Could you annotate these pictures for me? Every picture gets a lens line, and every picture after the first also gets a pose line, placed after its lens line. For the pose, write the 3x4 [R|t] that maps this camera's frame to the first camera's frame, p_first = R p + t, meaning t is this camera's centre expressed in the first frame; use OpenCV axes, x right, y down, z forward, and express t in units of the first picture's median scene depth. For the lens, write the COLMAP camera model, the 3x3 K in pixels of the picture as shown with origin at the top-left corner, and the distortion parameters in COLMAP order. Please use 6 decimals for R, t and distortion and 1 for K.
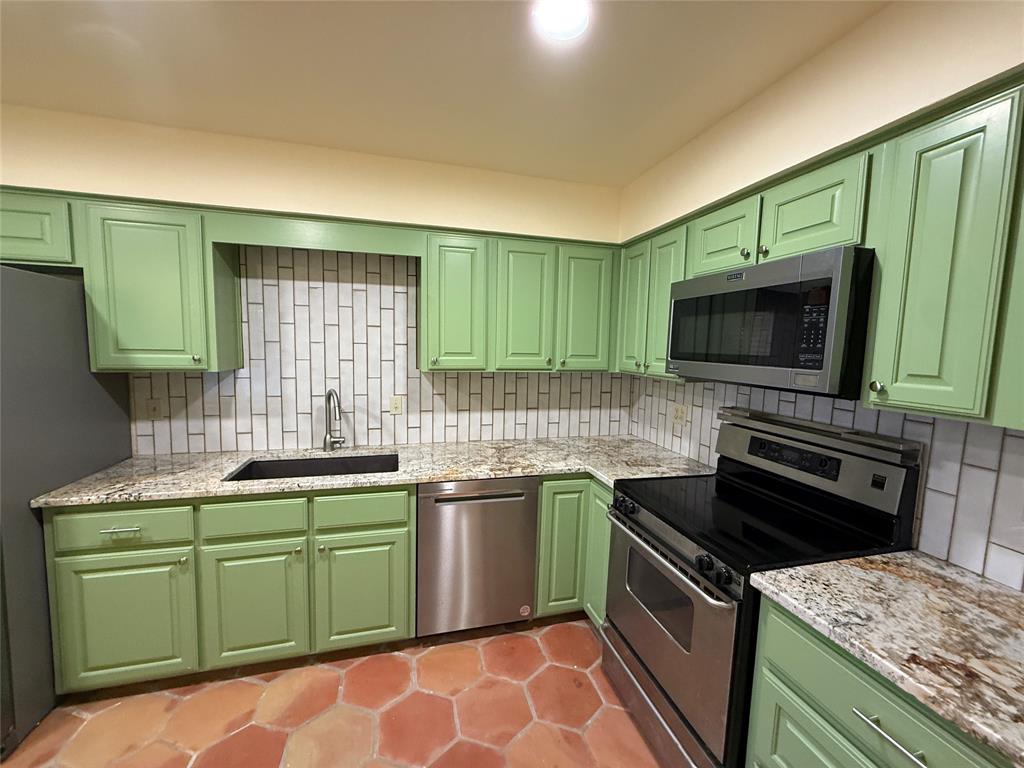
lens RADIAL K [[407.5, 0, 512.0], [0, 407.5, 384.0], [0, 0, 1]] dist [0.000190, -0.000838]
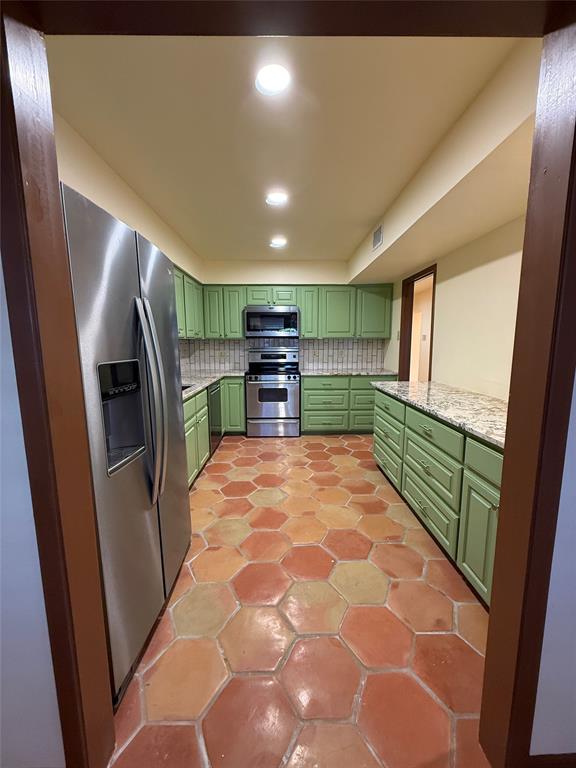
lens RADIAL K [[305.7, 0, 288.0], [0, 305.7, 384.0], [0, 0, 1]] dist [0.000190, -0.000838]
pose [[0.244085, -0.154788, 0.957321, -1.616510], [0.101944, 0.985805, 0.133401, 0.048608], [-0.964381, 0.065032, 0.256399, 0.119136]]
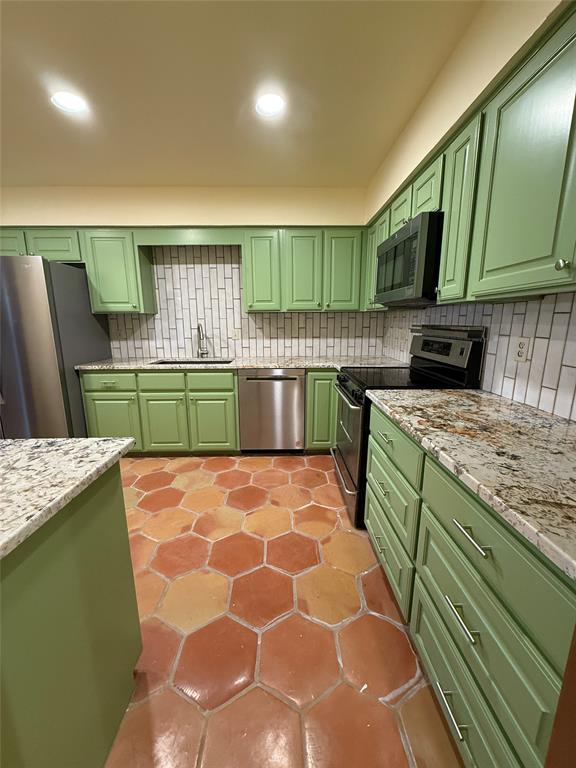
lens RADIAL K [[305.7, 0, 288.0], [0, 305.7, 384.0], [0, 0, 1]] dist [0.000190, -0.000838]
pose [[0.969951, 0.022241, -0.242281, 0.315171], [0.004127, 0.994166, 0.107785, 0.148693], [0.243264, -0.105546, 0.964200, -0.293392]]
